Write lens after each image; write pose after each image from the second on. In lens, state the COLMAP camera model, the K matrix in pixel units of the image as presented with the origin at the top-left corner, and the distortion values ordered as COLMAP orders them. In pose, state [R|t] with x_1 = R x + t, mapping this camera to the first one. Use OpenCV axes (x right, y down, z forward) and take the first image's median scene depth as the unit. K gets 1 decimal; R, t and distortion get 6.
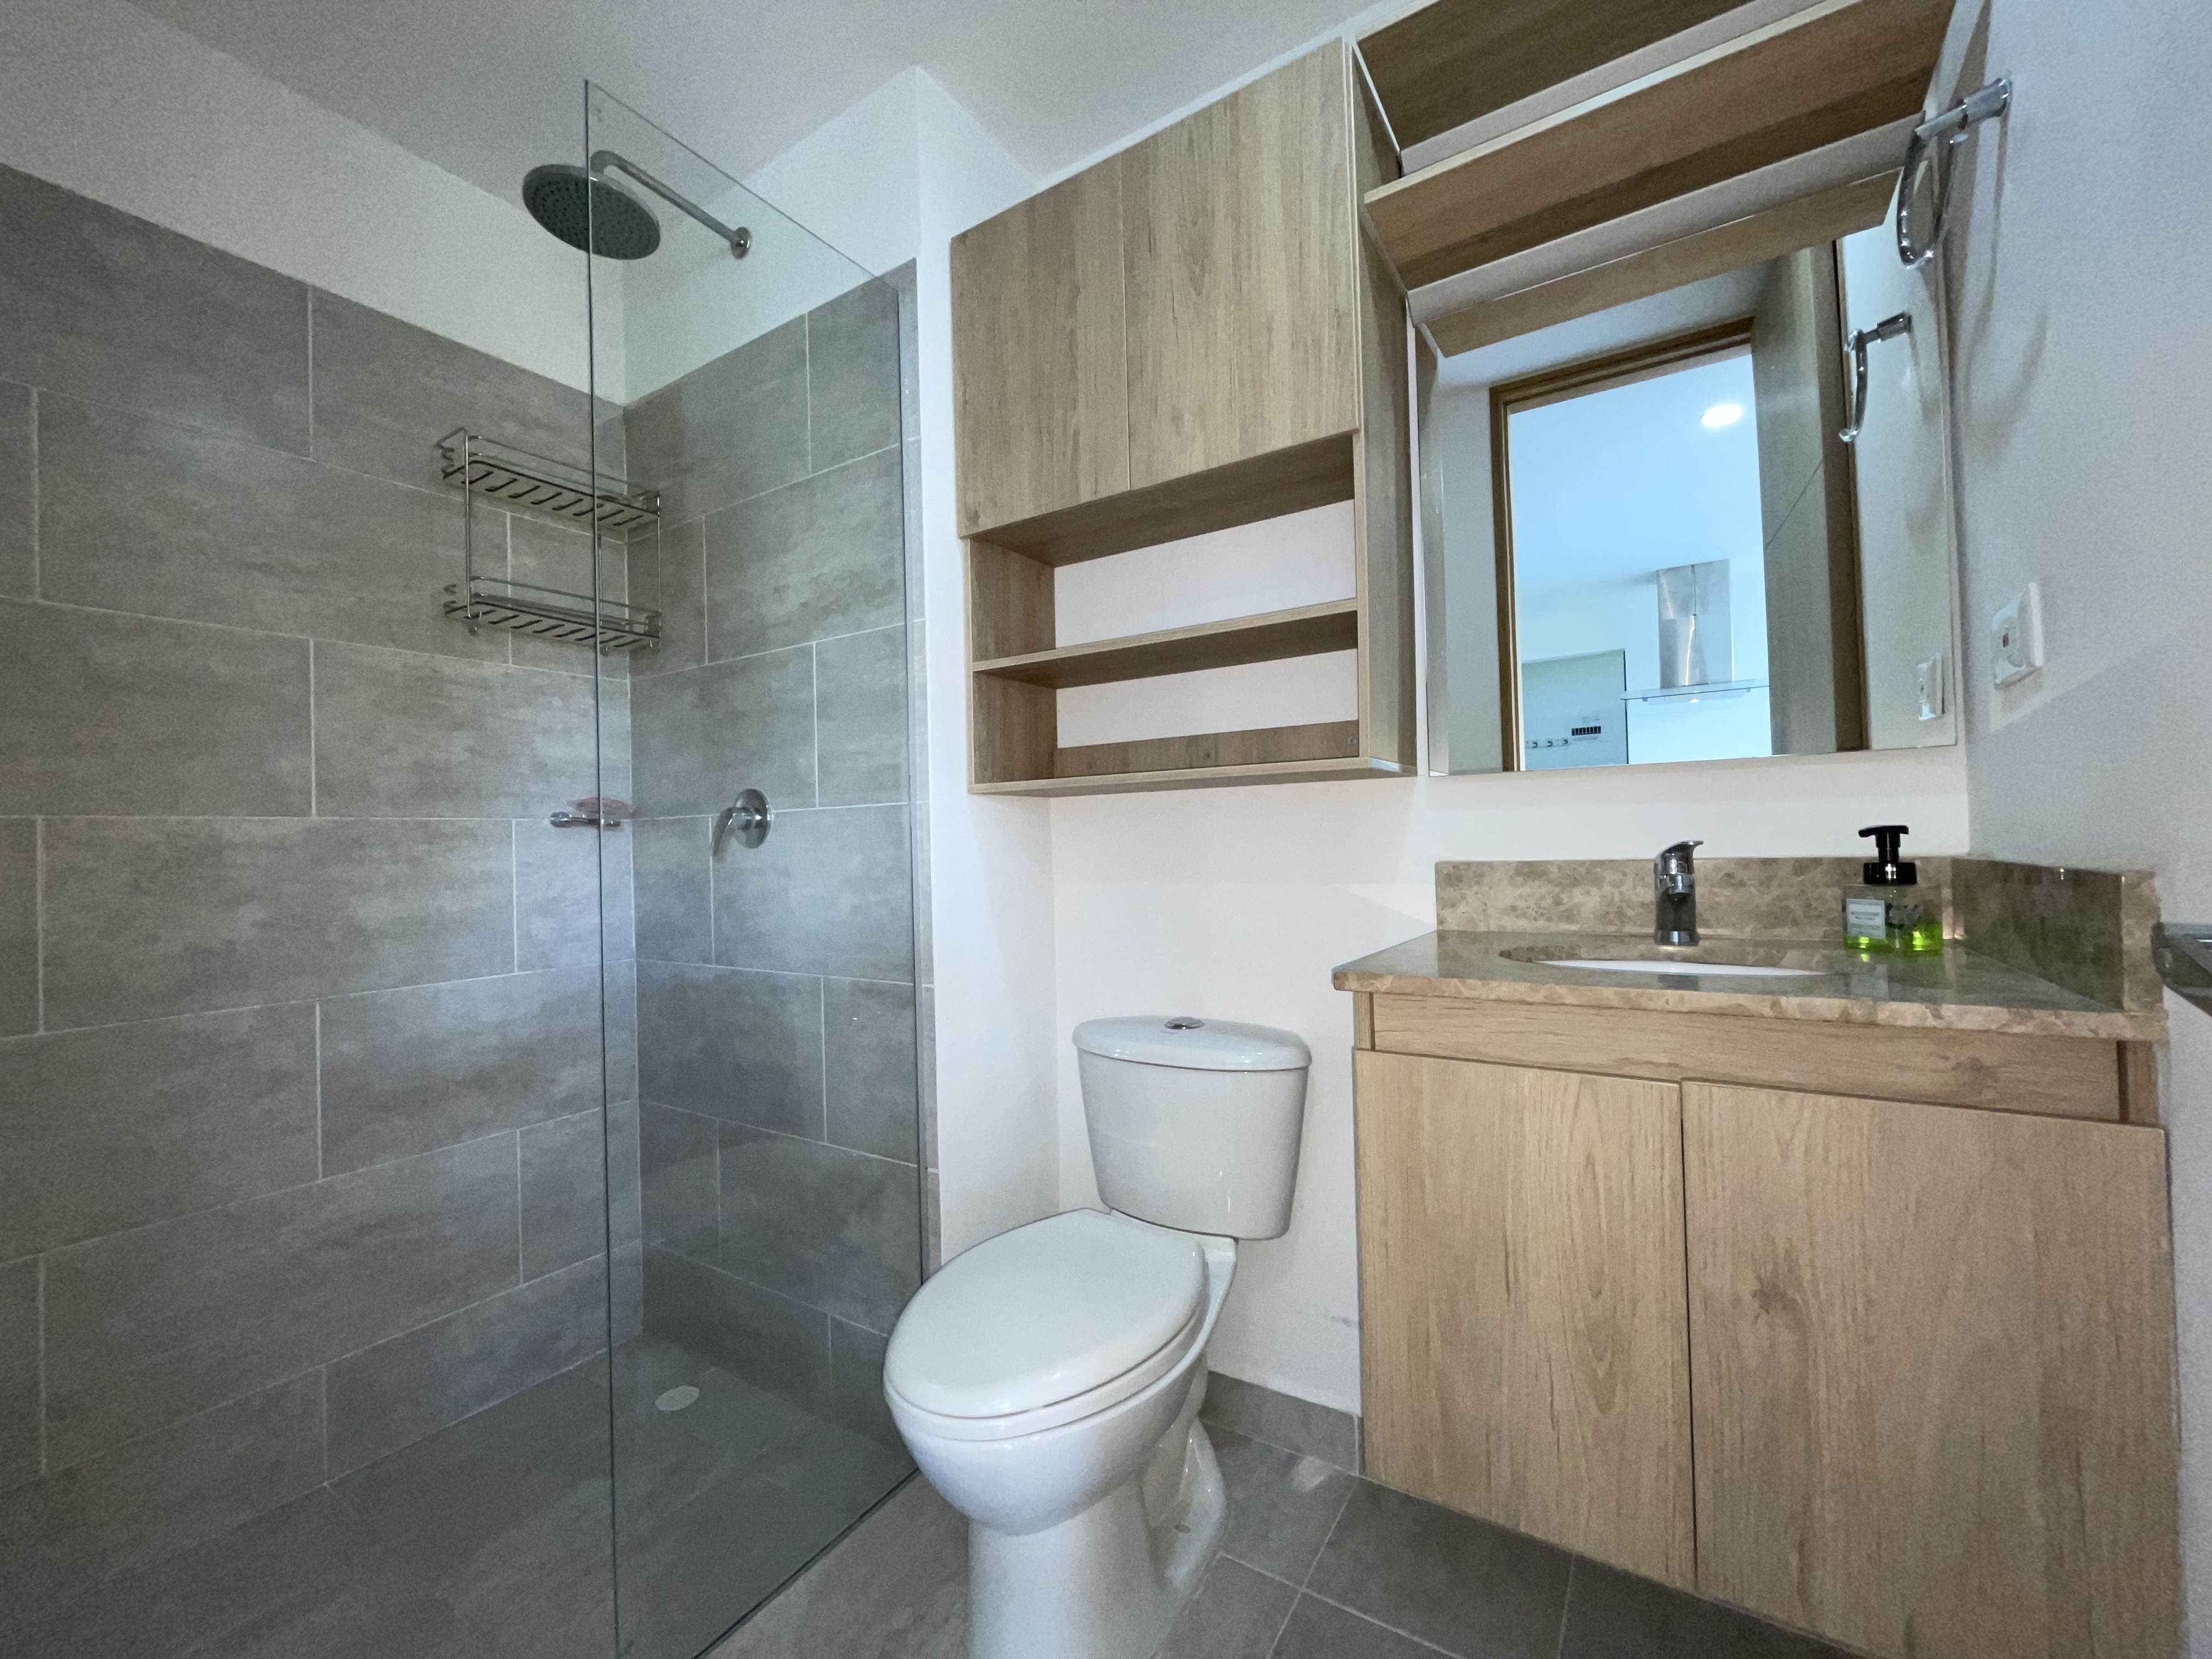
lens RADIAL K [[896.1, 0, 1108.4], [0, 896.1, 828.1], [0, 0, 1]] dist [-0.004392, 0.000405]
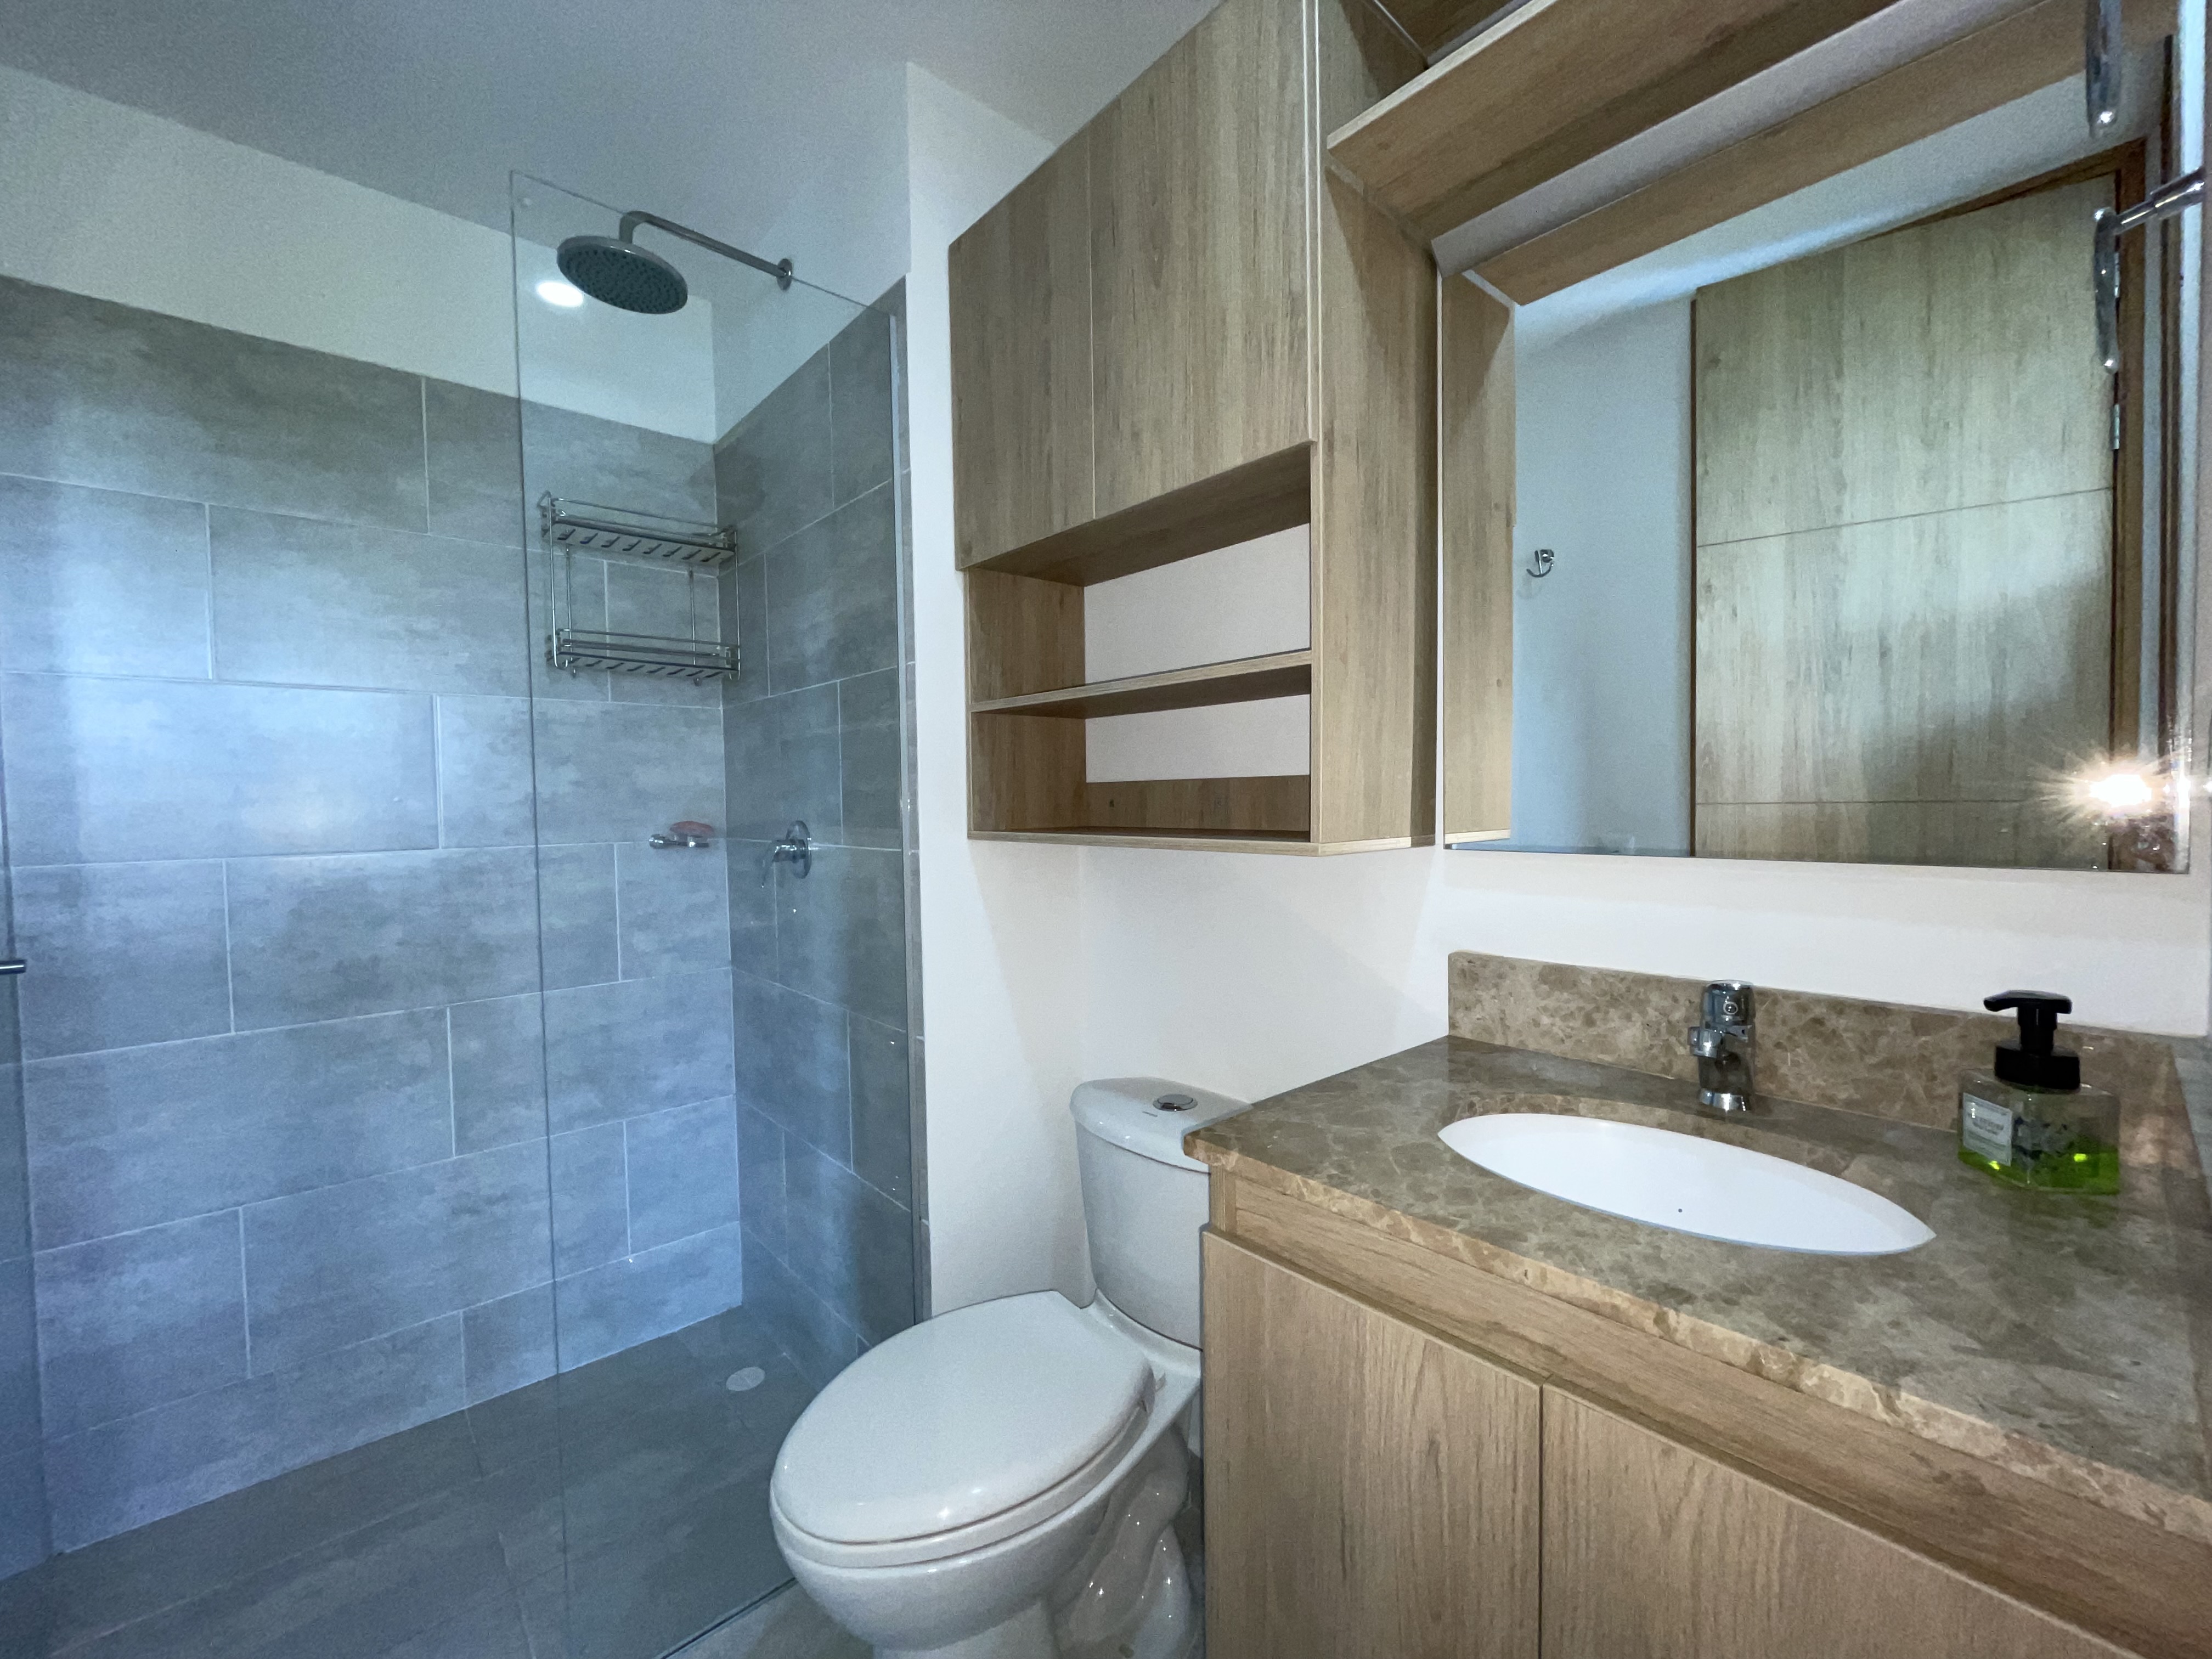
lens RADIAL K [[896.1, 0, 1106.8], [0, 896.1, 830.2], [0, 0, 1]] dist [-0.004392, 0.000405]
pose [[0.963869, 0.020350, -0.265600, 0.277738], [-0.005769, 0.998438, 0.055565, -0.118499], [0.266316, -0.052025, 0.962481, 0.130532]]
